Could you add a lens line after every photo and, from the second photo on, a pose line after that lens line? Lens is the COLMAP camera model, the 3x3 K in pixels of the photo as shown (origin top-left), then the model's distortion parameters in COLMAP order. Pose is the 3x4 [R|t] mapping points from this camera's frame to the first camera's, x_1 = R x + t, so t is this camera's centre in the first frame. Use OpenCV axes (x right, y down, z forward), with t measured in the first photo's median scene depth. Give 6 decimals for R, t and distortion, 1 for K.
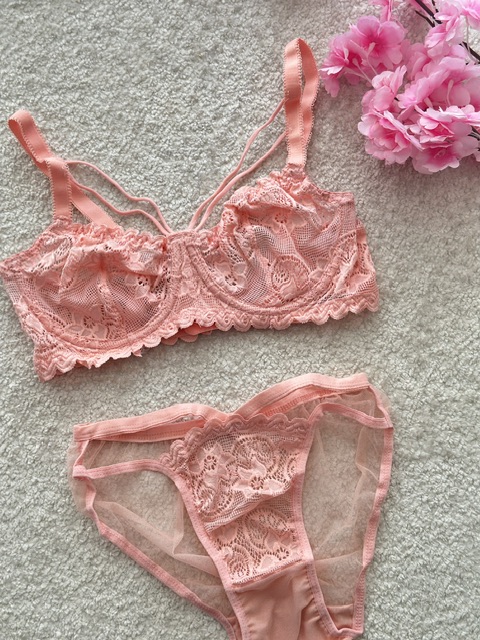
lens RADIAL K [[893.9, 0, 243.7], [0, 893.9, 320.9], [0, 0, 1]] dist [0.191083, -0.485256]
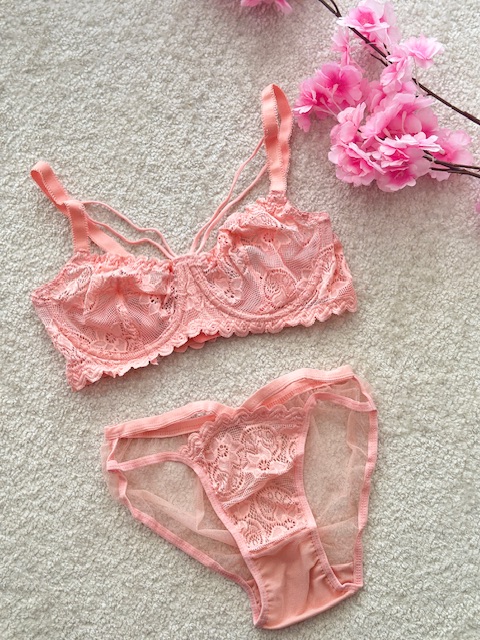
lens RADIAL K [[883.4, 0, 238.6], [0, 883.4, 318.2], [0, 0, 1]] dist [0.174455, -0.390920]
pose [[0.997608, -0.069001, 0.004101, -0.009220], [0.069045, 0.997544, -0.011795, 0.000958], [-0.003277, 0.012050, 0.999922, -0.152234]]
